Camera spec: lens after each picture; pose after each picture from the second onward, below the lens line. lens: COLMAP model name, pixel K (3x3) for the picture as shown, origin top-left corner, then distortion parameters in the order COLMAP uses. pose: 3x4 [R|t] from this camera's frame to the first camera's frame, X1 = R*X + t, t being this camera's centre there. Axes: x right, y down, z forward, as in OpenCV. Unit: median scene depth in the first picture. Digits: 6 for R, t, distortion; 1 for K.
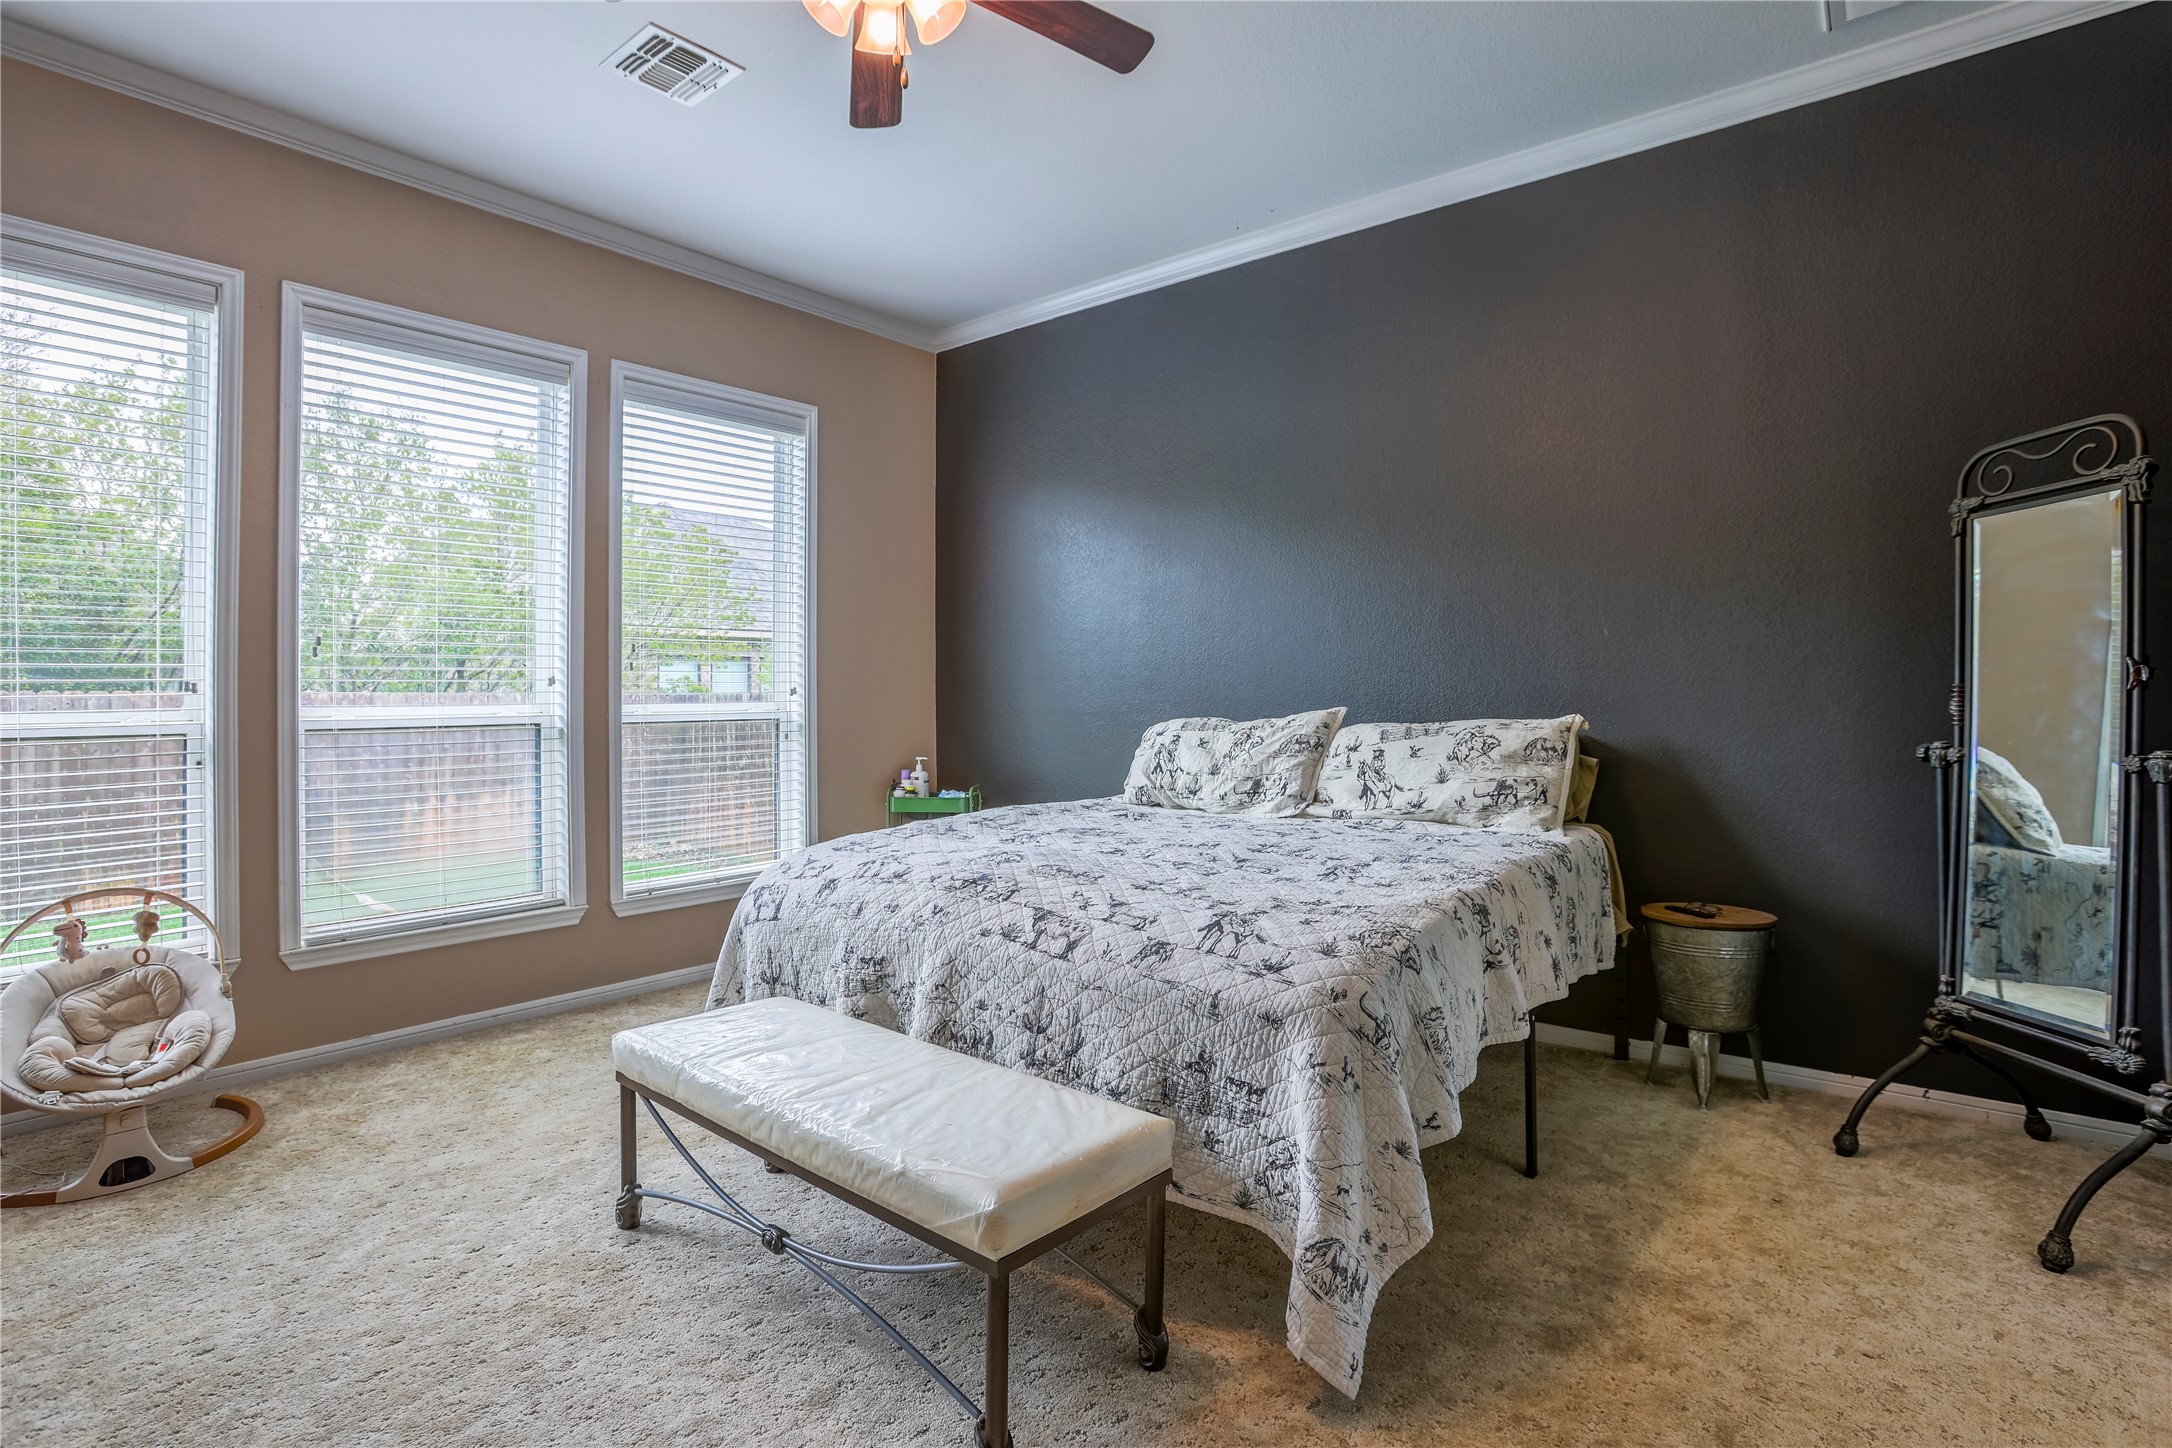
lens RADIAL K [[1010.8, 0, 1086.3], [0, 1010.8, 708.2], [0, 0, 1]] dist [-0.054761, 0.020102]
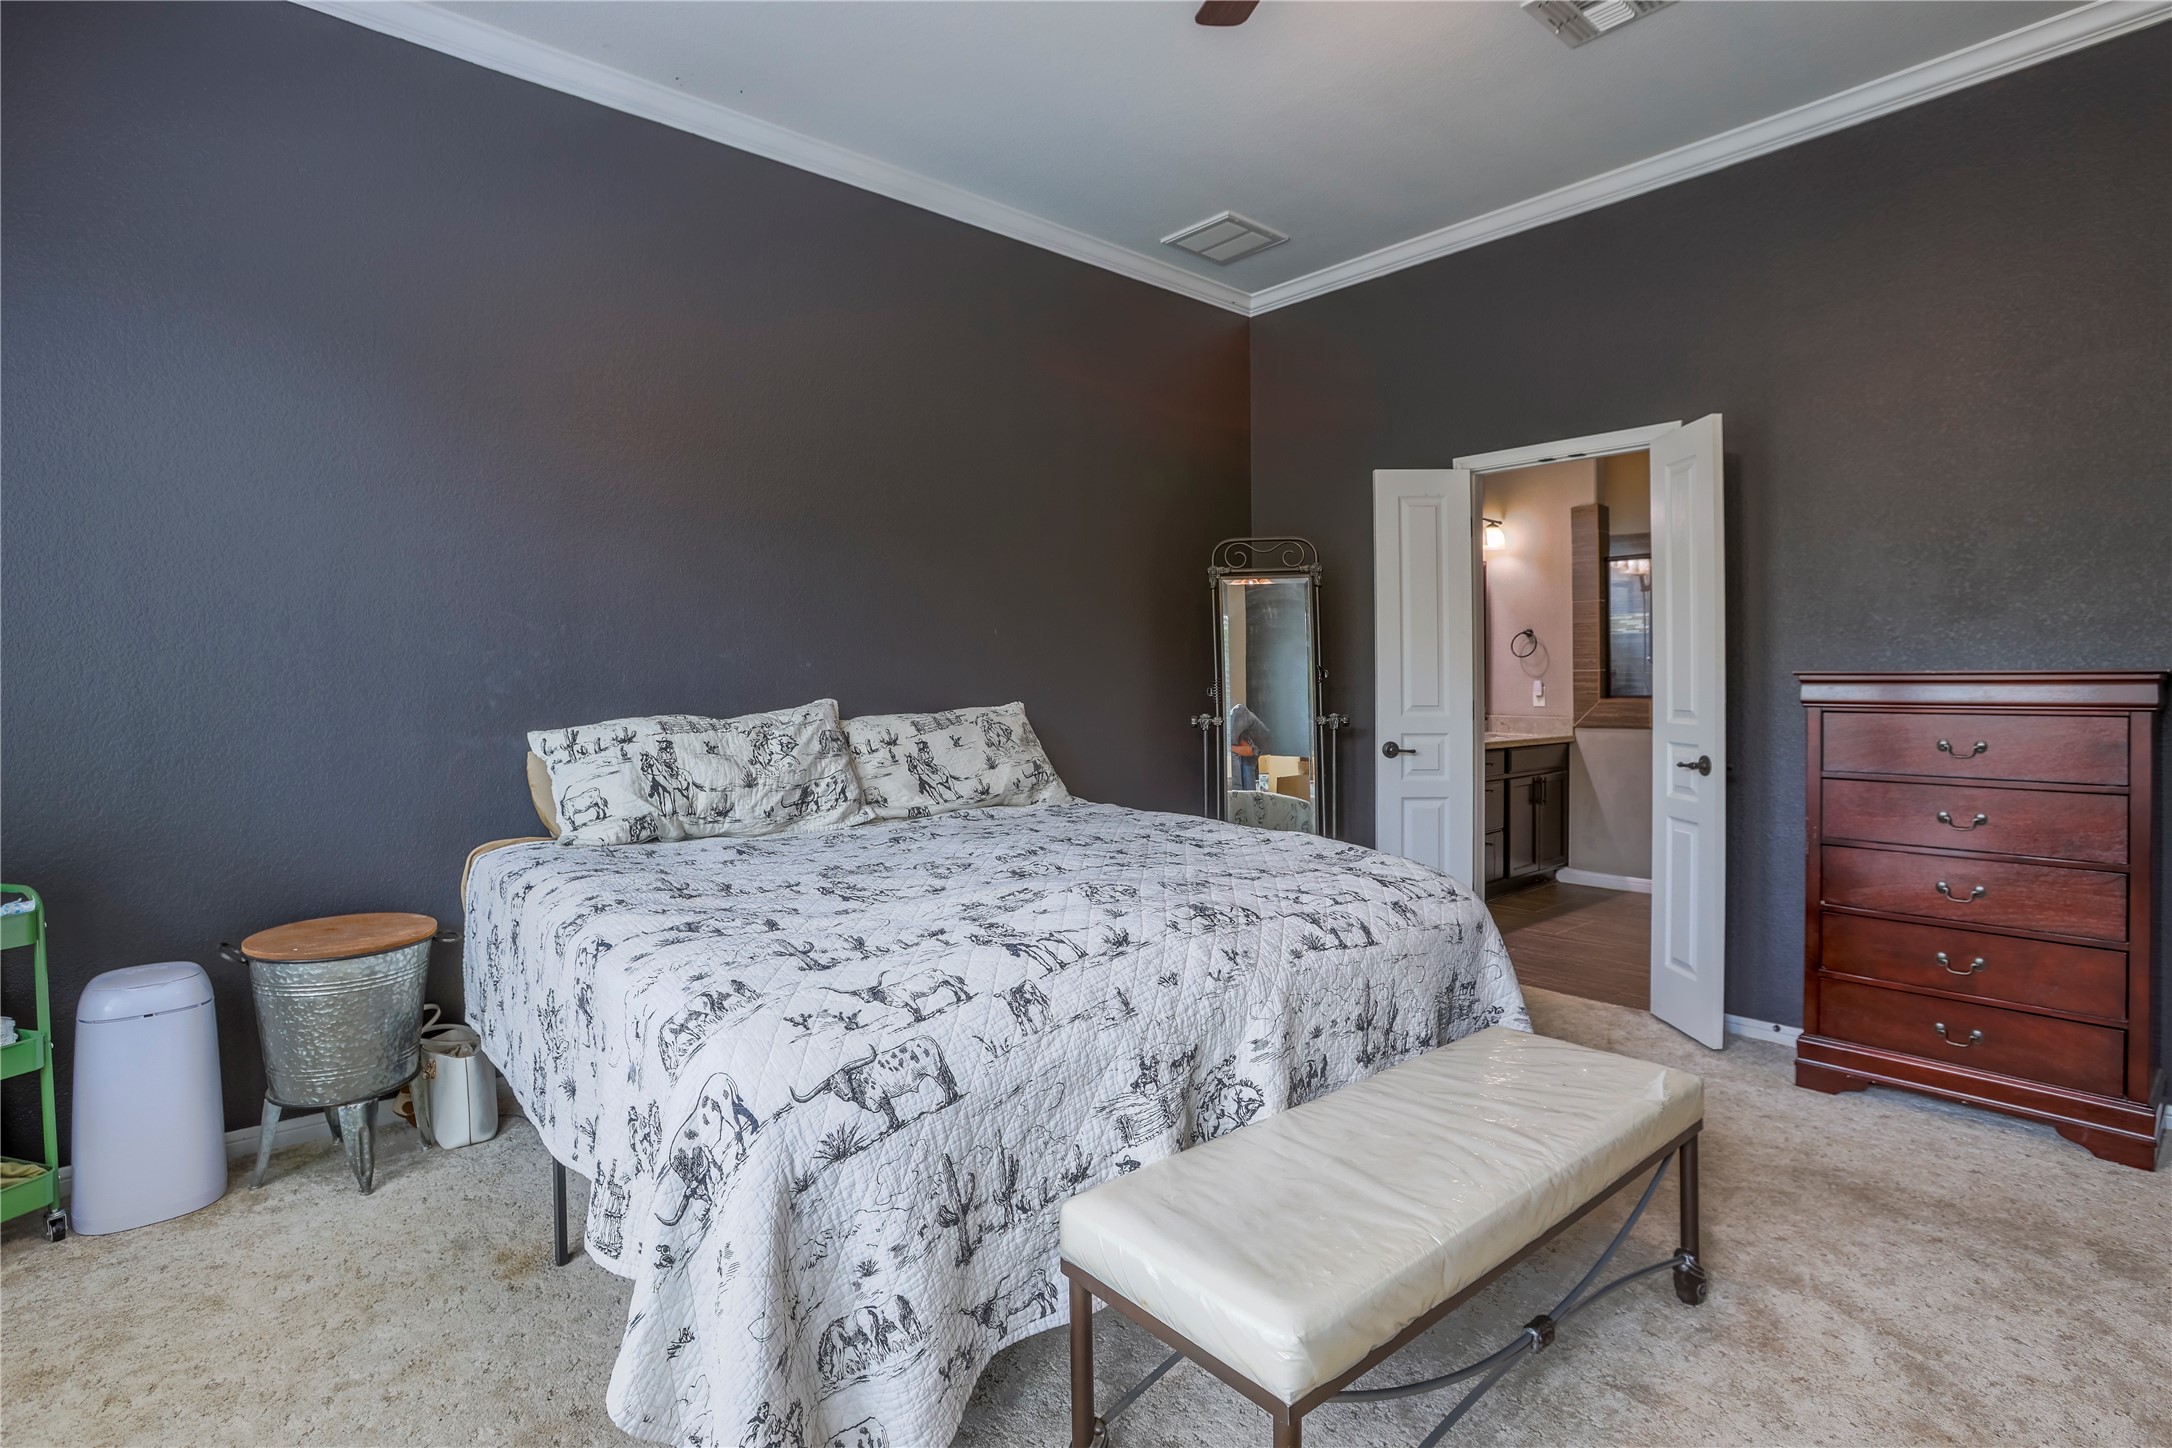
lens RADIAL K [[1010.8, 0, 1109.5], [0, 1010.8, 686.3], [0, 0, 1]] dist [-0.054761, 0.020102]
pose [[0.200630, 0.001530, 0.979666, -0.819199], [0.011511, 0.999926, -0.003919, -0.008586], [-0.979599, 0.012063, 0.200598, 0.807270]]
